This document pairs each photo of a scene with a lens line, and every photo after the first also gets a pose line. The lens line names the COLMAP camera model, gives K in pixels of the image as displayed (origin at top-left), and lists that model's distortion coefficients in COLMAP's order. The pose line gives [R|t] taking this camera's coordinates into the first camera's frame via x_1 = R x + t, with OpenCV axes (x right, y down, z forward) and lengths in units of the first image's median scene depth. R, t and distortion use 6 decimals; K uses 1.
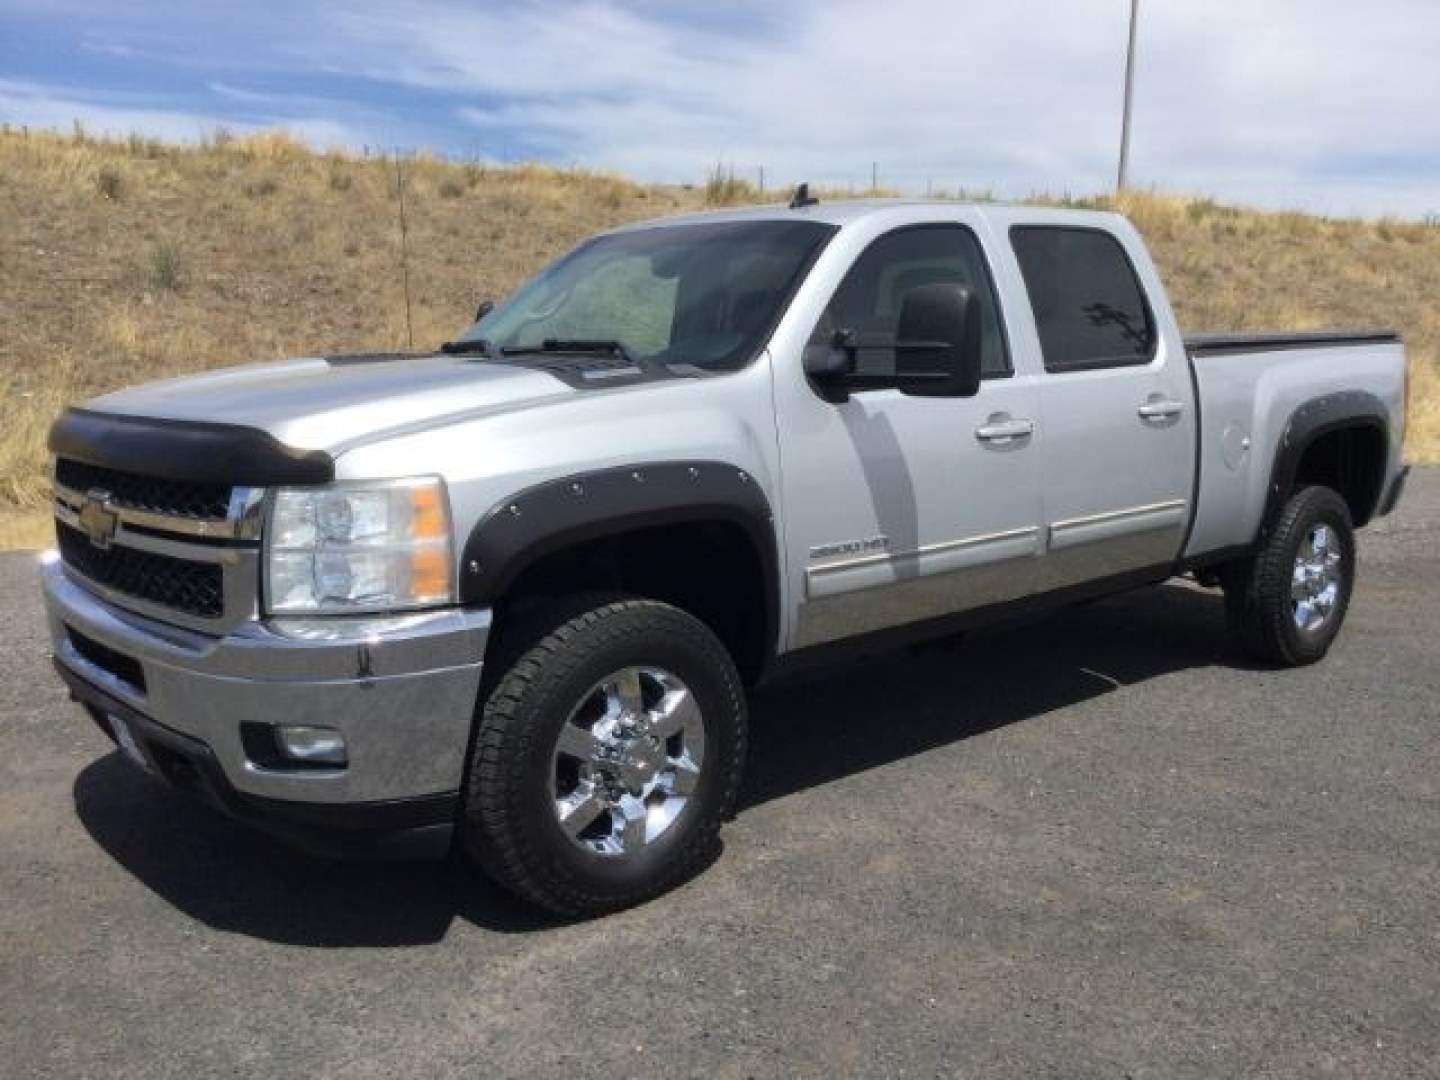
lens RADIAL K [[1283.9, 0, 726.2], [0, 1283.9, 532.9], [0, 0, 1]] dist [0.089097, -0.174716]
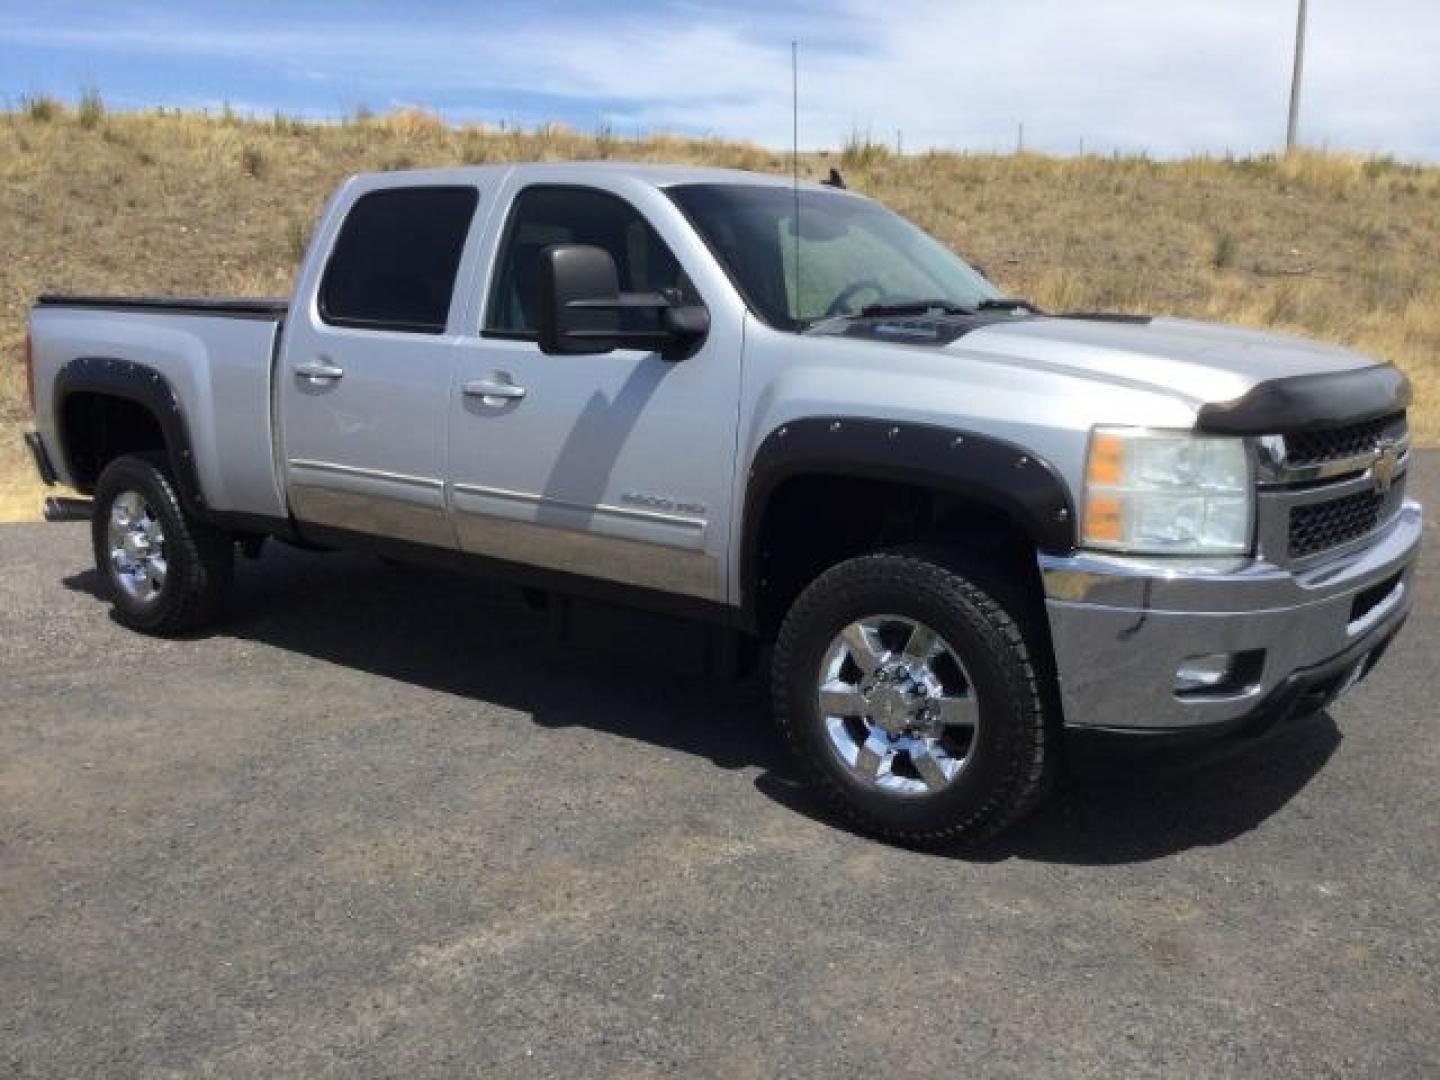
lens RADIAL K [[1283.9, 0, 726.2], [0, 1283.9, 532.9], [0, 0, 1]] dist [0.089097, -0.174716]
pose [[0.992537, 0.014490, -0.121081, 0.033831], [-0.011848, 0.999676, 0.022510, -0.001400], [0.121368, -0.020907, 0.992387, 0.014247]]
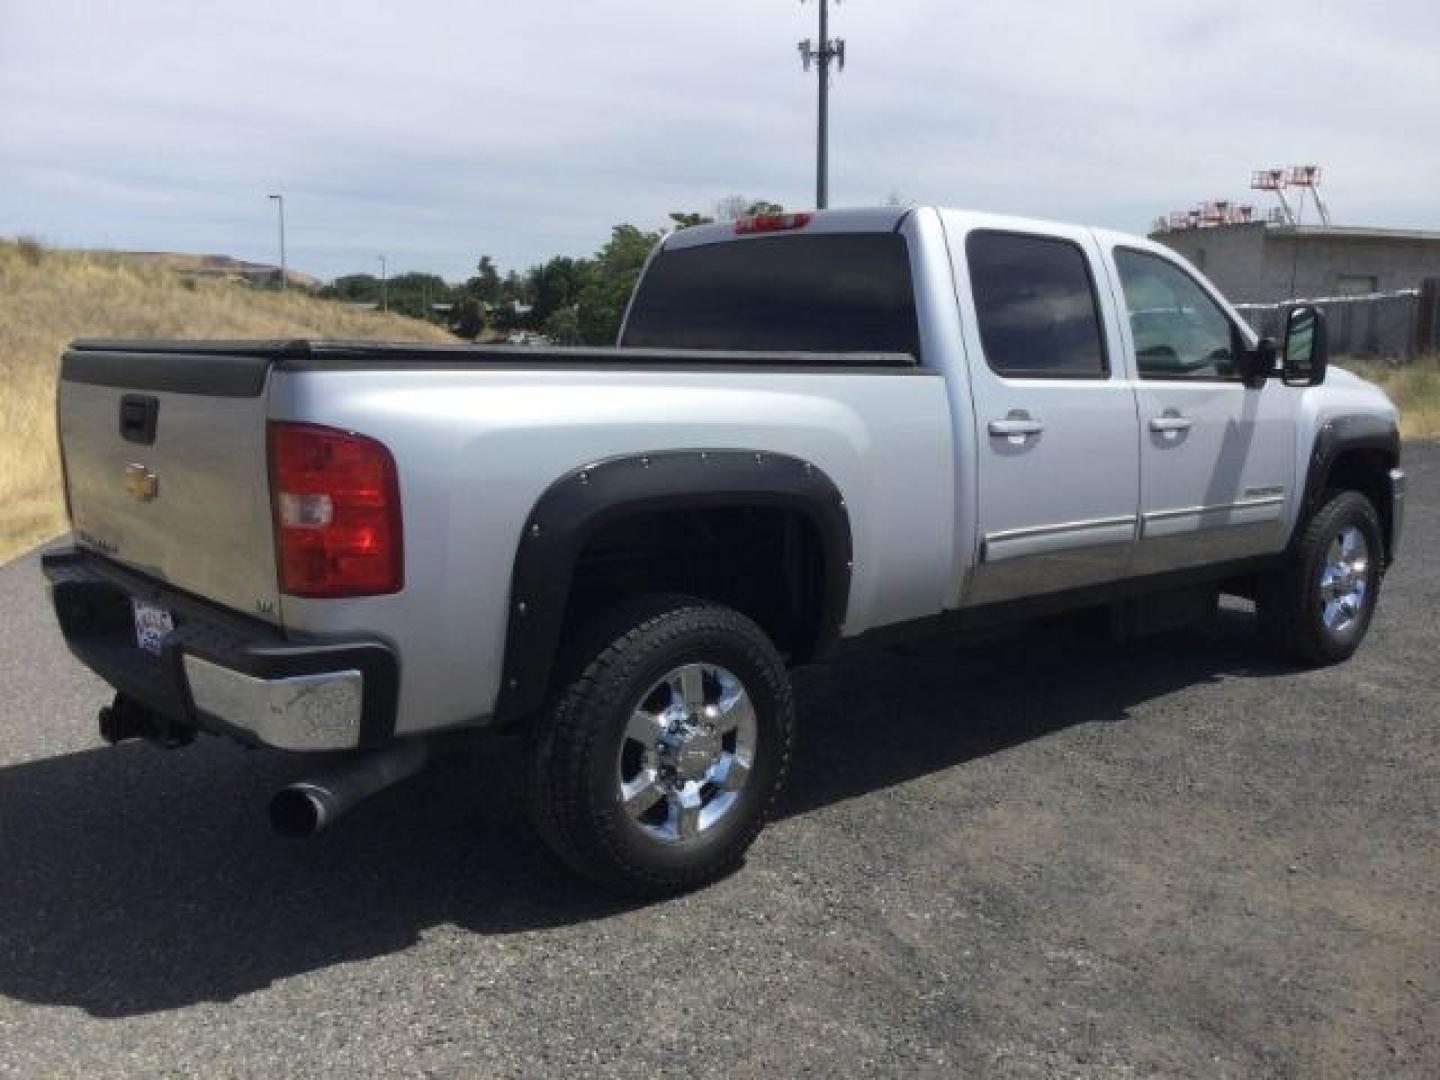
lens RADIAL K [[1284.8, 0, 719.9], [0, 1284.8, 582.0], [0, 0, 1]] dist [0.095745, -0.159301]
pose [[0.328269, -0.180255, 0.927226, -0.425471], [0.145688, 0.979539, 0.138847, -0.051633], [-0.933282, 0.089506, 0.347813, 0.304720]]
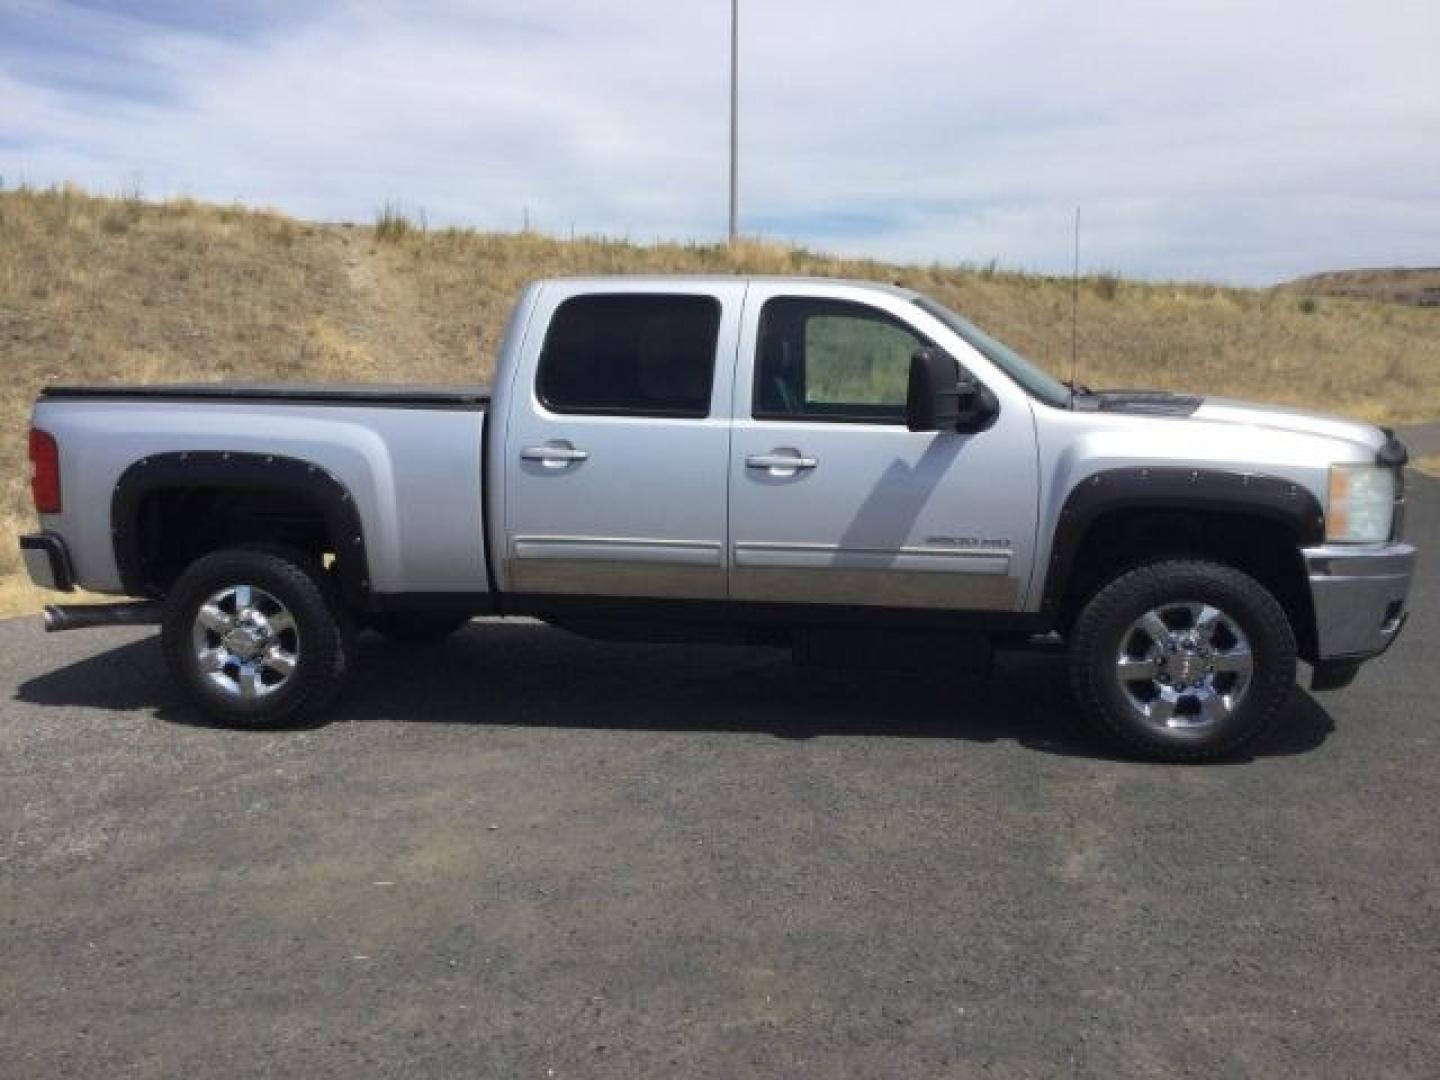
lens RADIAL K [[1283.9, 0, 726.2], [0, 1283.9, 532.9], [0, 0, 1]] dist [0.089097, -0.174716]
pose [[0.935603, -0.061522, 0.347652, -0.201198], [0.070035, 0.997473, -0.011962, -0.004092], [-0.346038, 0.035539, 0.937547, -0.028545]]
